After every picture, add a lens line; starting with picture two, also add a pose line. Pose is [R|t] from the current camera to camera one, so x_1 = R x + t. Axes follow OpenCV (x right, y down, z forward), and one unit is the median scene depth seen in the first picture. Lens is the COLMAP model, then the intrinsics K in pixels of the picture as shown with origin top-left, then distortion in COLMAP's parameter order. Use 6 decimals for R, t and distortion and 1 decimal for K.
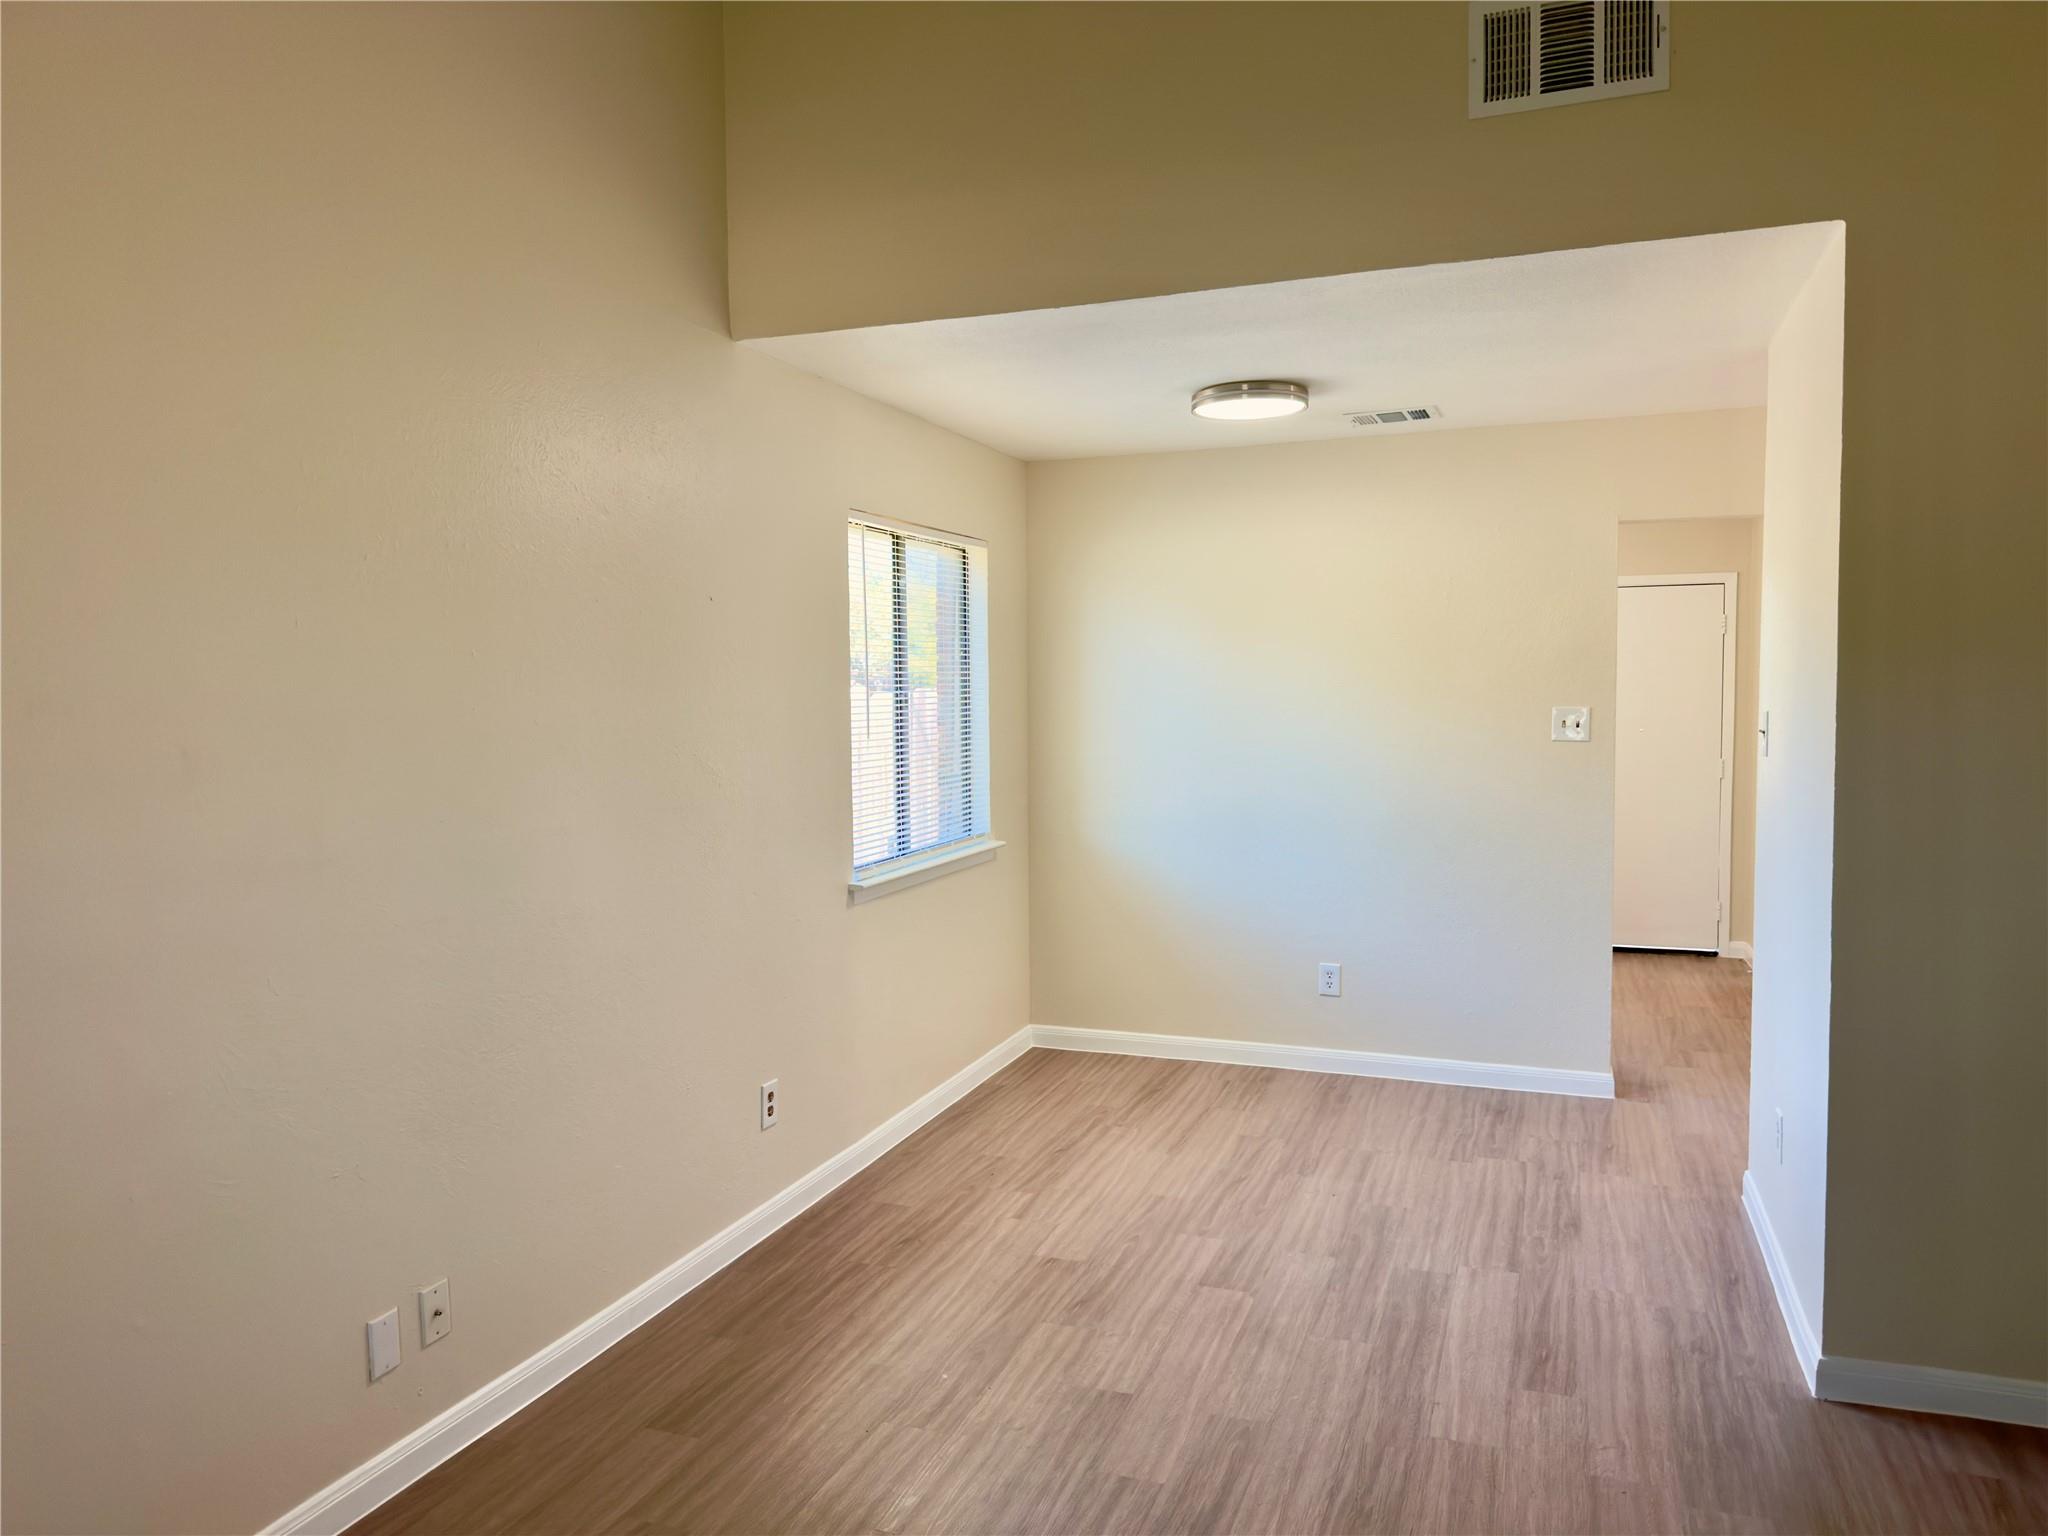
lens RADIAL K [[1451.4, 0, 1017.4], [0, 1451.4, 767.4], [0, 0, 1]] dist [0.053703, -0.073501]
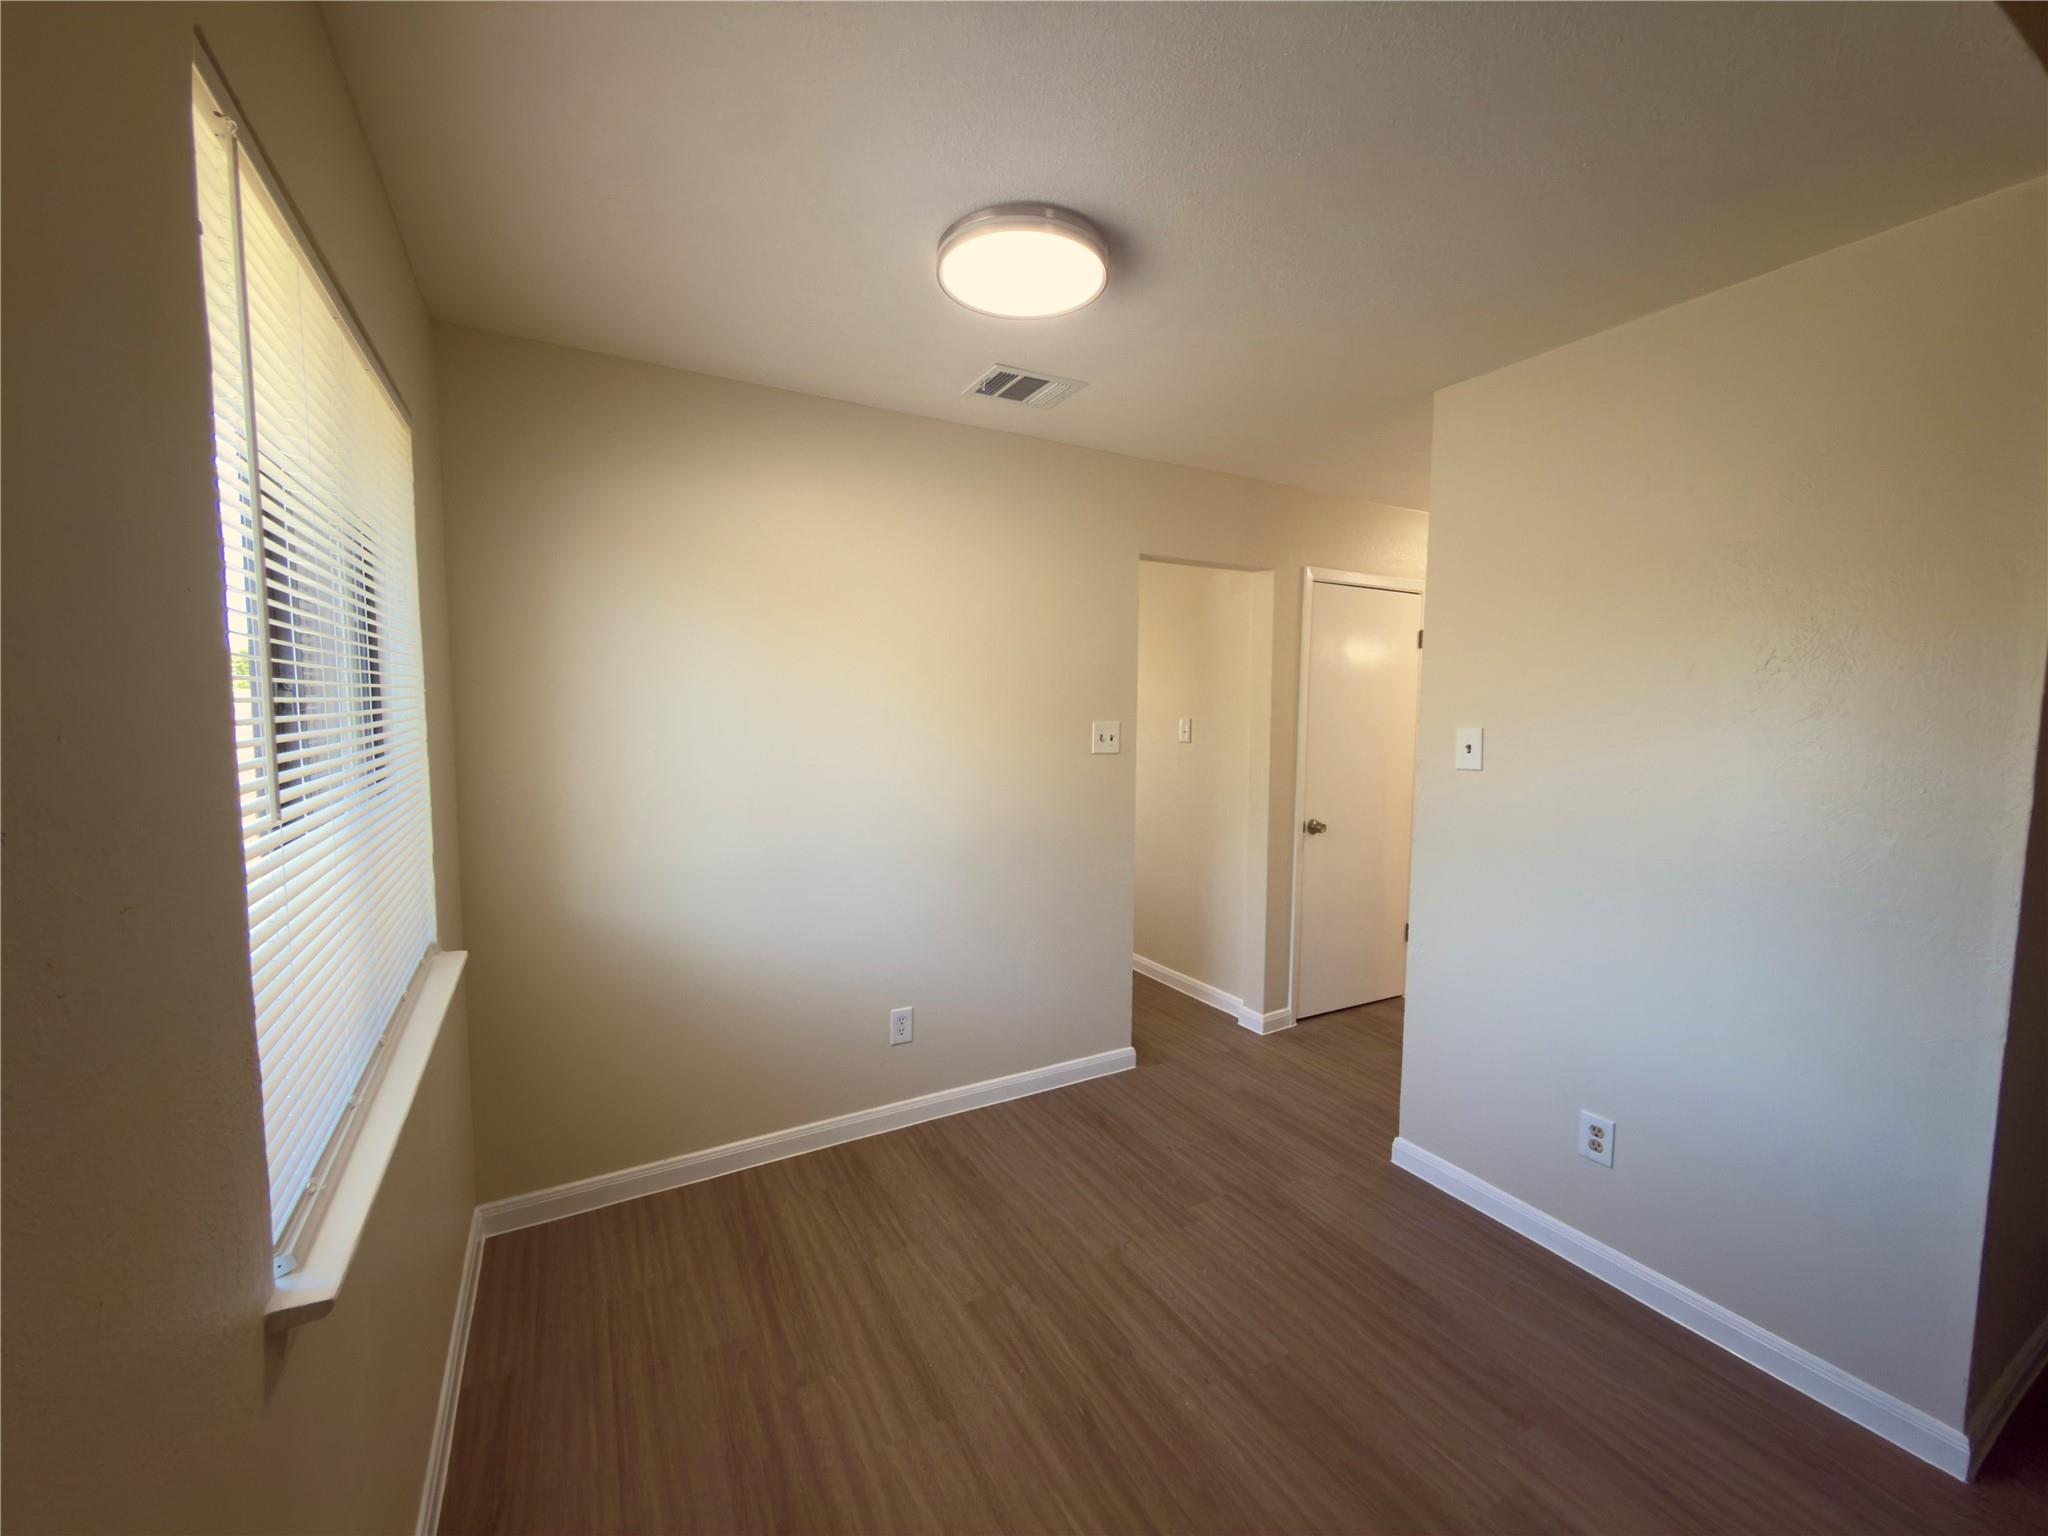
lens RADIAL K [[827.9, 0, 1044.6], [0, 827.9, 780.1], [0, 0, 1]] dist [0.001410, -0.000003]
pose [[0.653486, -0.049981, 0.755287, -0.114475], [0.031887, 0.998750, 0.038503, -0.023510], [-0.756267, -0.001077, 0.654262, 0.663030]]
